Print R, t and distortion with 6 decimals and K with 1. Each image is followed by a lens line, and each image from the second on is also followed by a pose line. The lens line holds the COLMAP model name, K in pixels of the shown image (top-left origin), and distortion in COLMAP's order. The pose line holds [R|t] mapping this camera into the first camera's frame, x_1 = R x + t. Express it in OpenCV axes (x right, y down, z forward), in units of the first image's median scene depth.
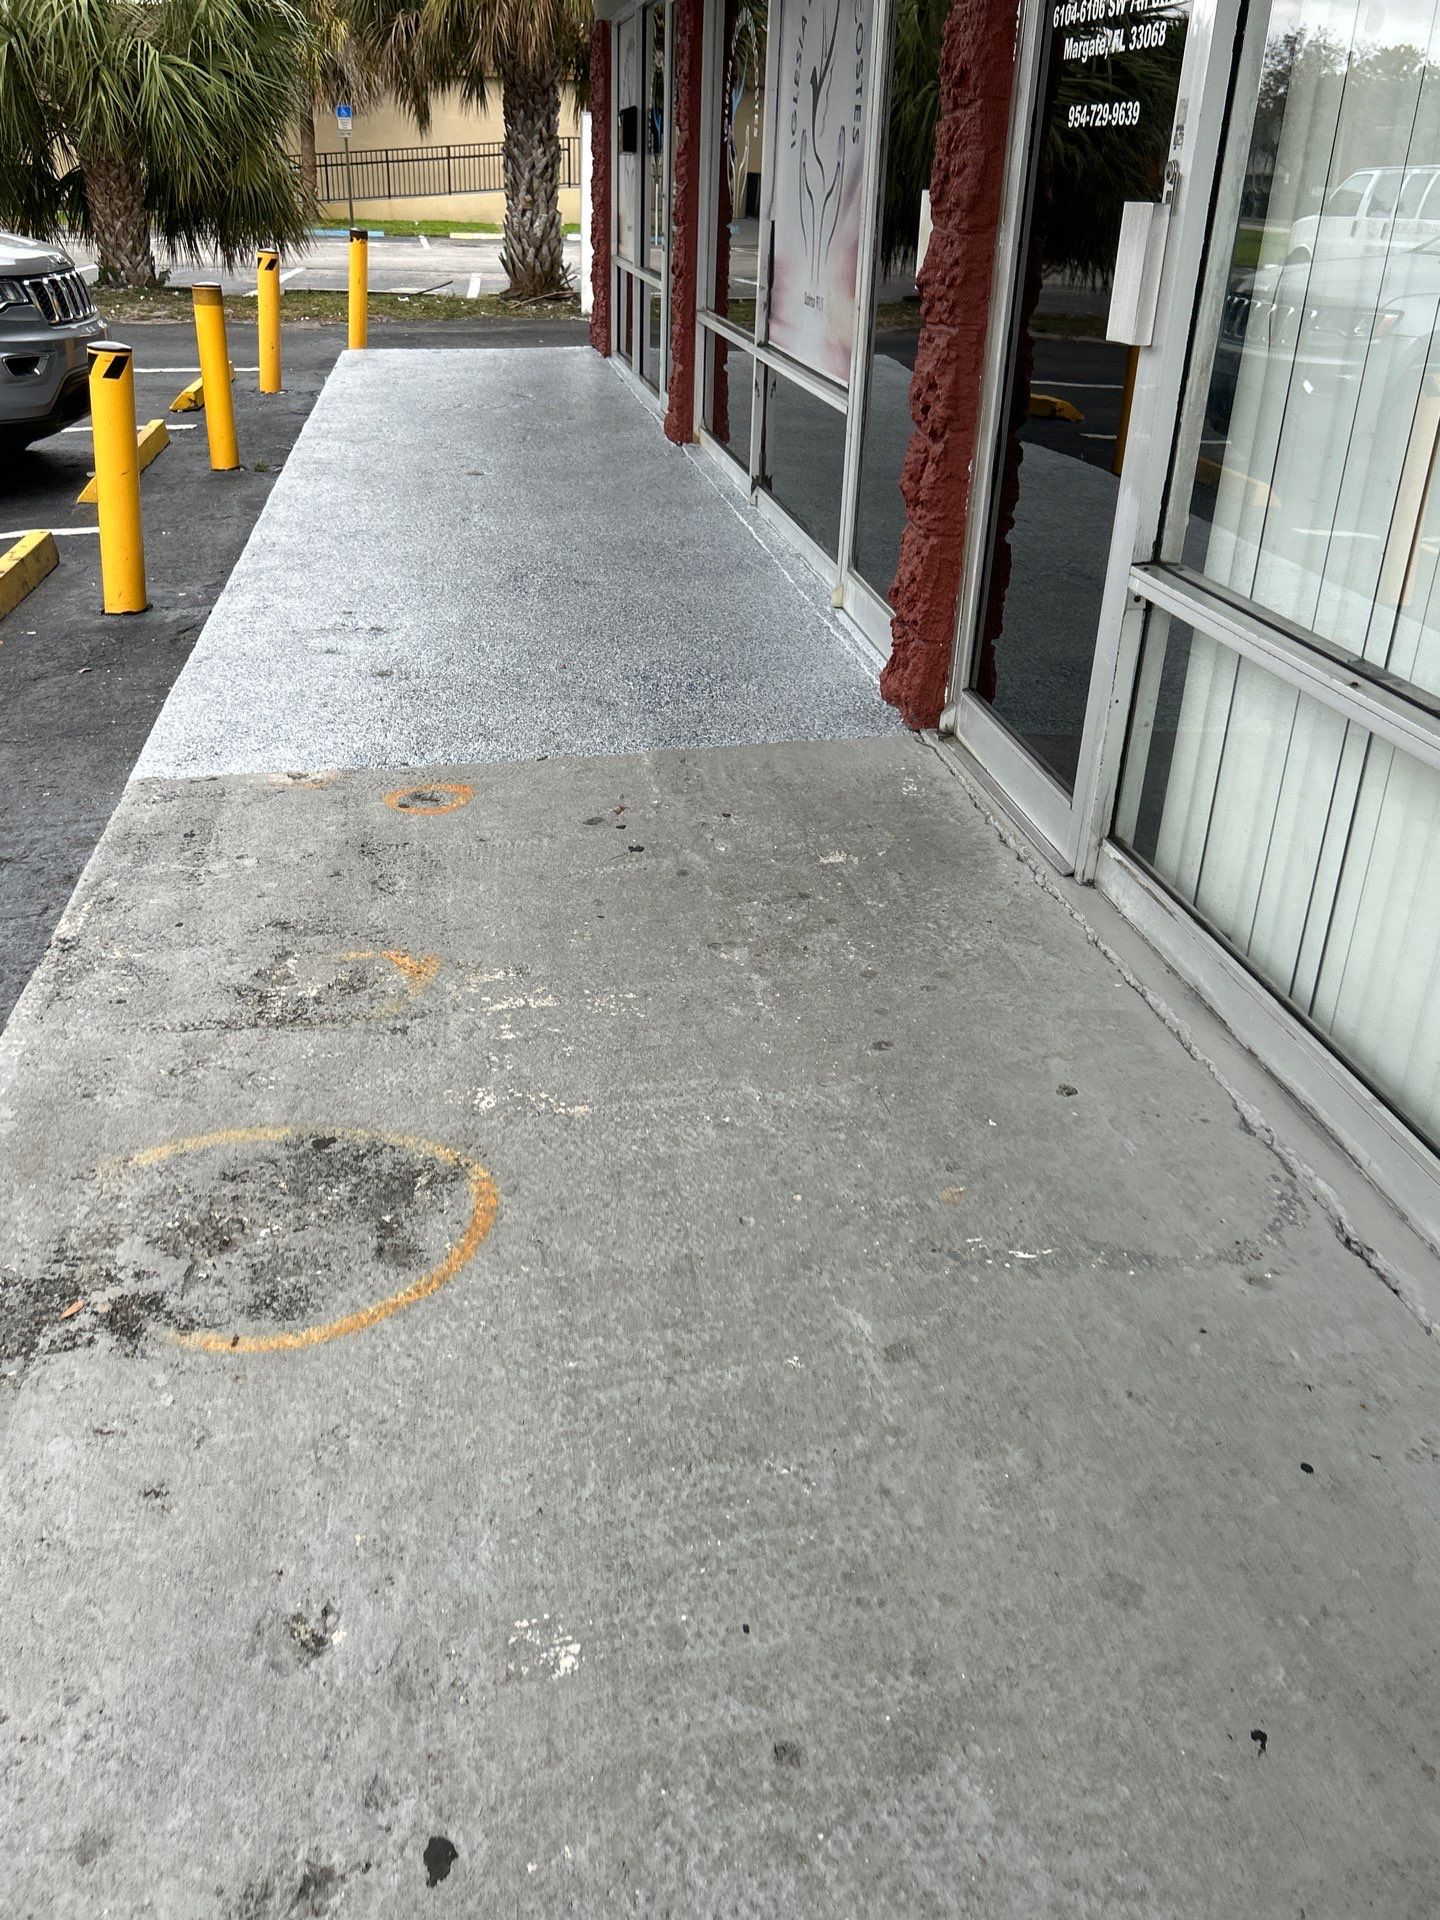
lens RADIAL K [[1637.1, 0, 720.0], [0, 1637.1, 960.0], [0, 0, 1]] dist [0.092715, -0.119322]
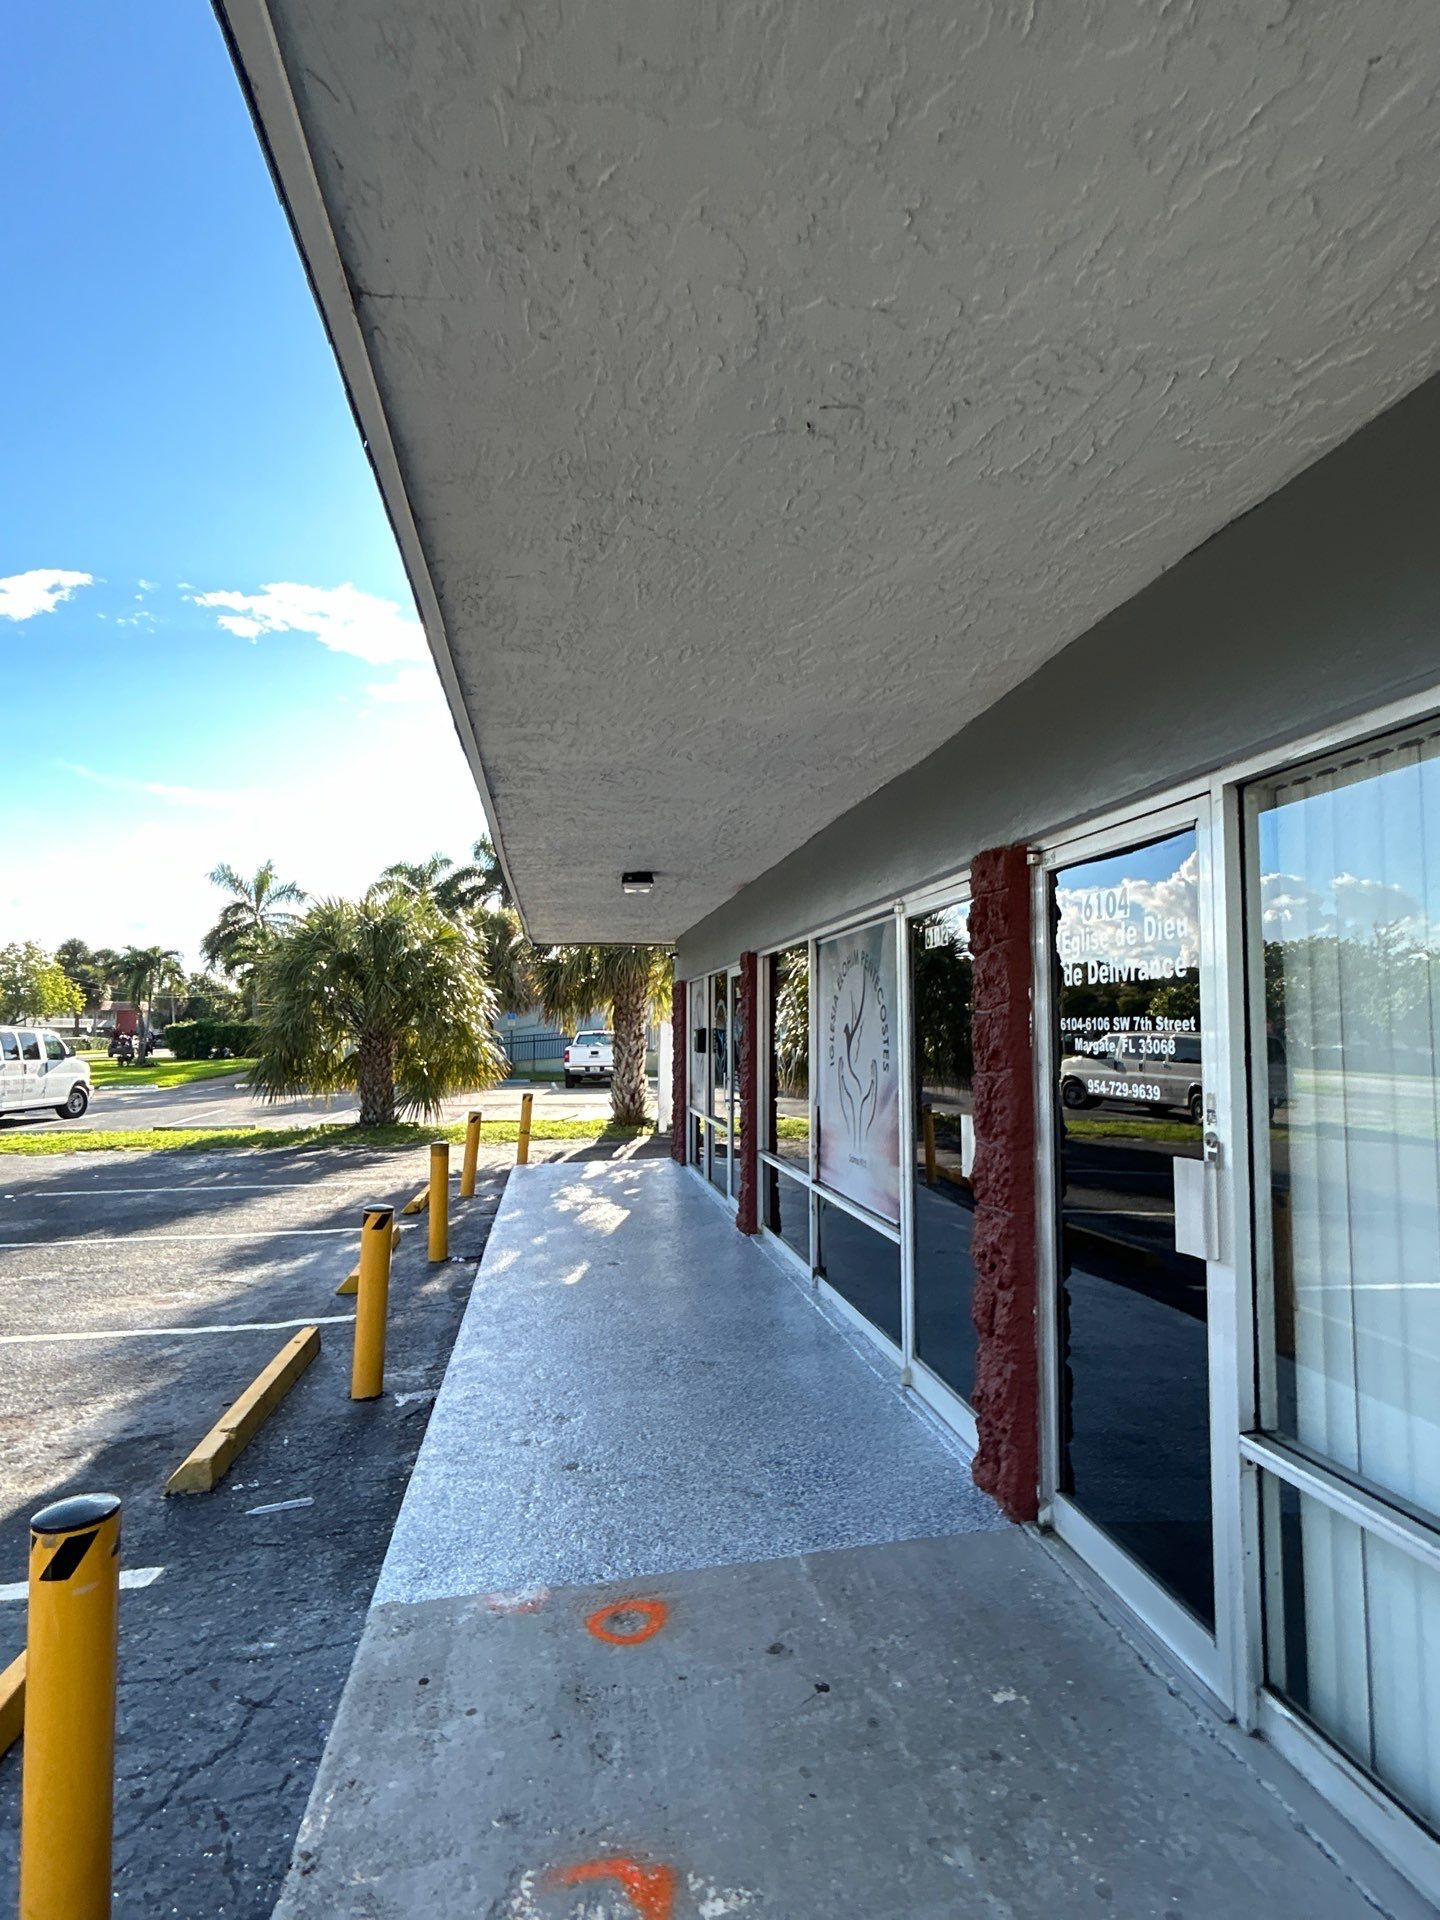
lens RADIAL K [[1017.1, 0, 720.0], [0, 1017.1, 960.0], [0, 0, 1]] dist [-0.039636, 0.019400]
pose [[0.999400, -0.026973, 0.021740, -0.110162], [0.034112, 0.875661, -0.481720, -0.158599], [-0.006043, 0.482172, 0.876056, 0.146494]]
